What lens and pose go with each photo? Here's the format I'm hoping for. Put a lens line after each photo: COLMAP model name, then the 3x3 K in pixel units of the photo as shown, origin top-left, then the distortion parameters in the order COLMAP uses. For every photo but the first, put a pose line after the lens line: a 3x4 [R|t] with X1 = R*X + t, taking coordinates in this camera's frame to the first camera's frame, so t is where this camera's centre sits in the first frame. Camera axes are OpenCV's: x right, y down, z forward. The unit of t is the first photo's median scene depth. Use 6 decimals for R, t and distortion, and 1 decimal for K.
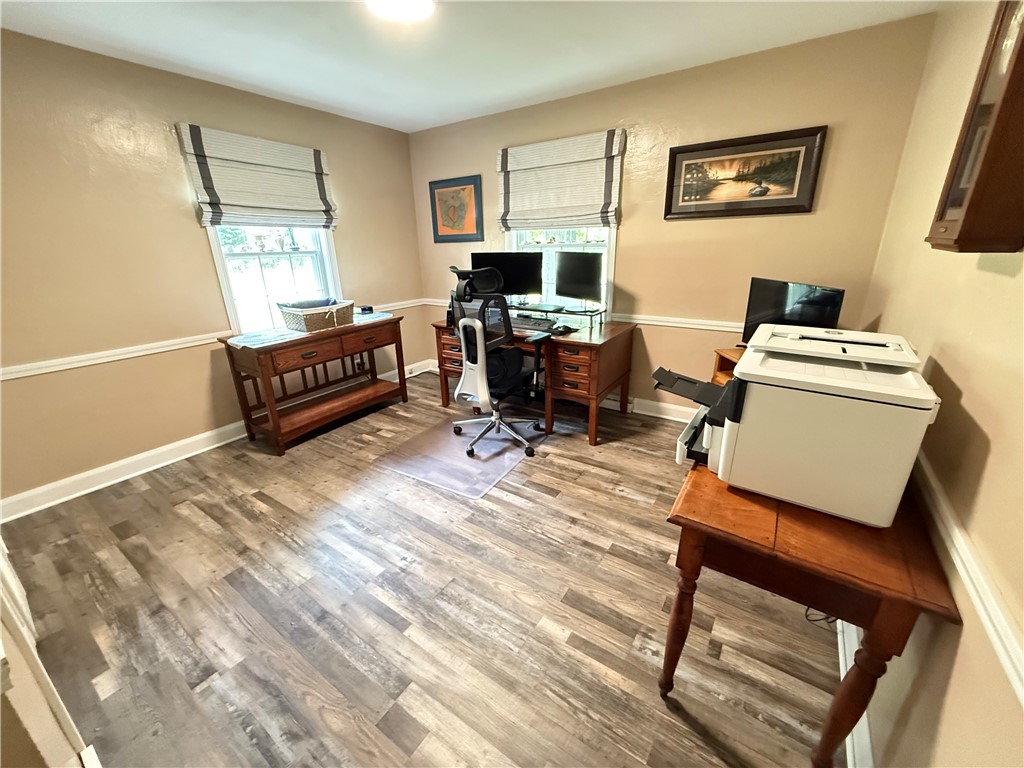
lens RADIAL K [[408.2, 0, 511.1], [0, 408.2, 384.6], [0, 0, 1]] dist [-0.001304, -0.000009]
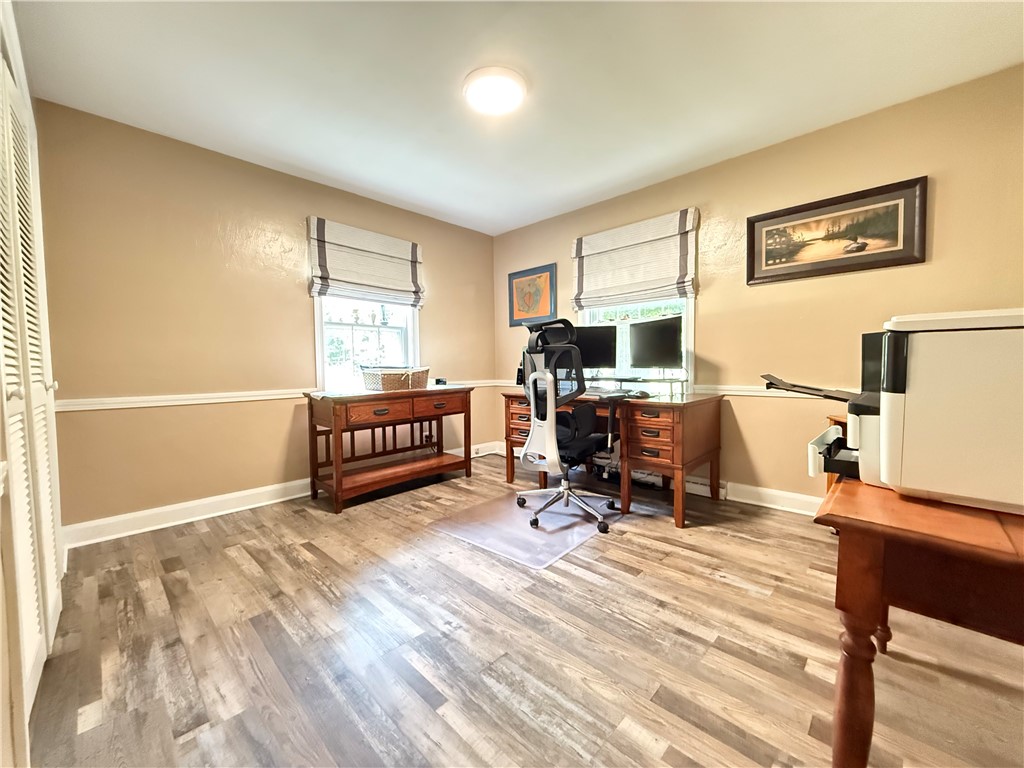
lens RADIAL K [[408.2, 0, 511.1], [0, 408.2, 384.6], [0, 0, 1]] dist [-0.001304, -0.000009]
pose [[0.985383, 0.017960, -0.169402, -0.005634], [-0.064844, 0.959111, -0.275502, 0.135194], [0.157527, 0.282459, 0.946257, 0.079002]]
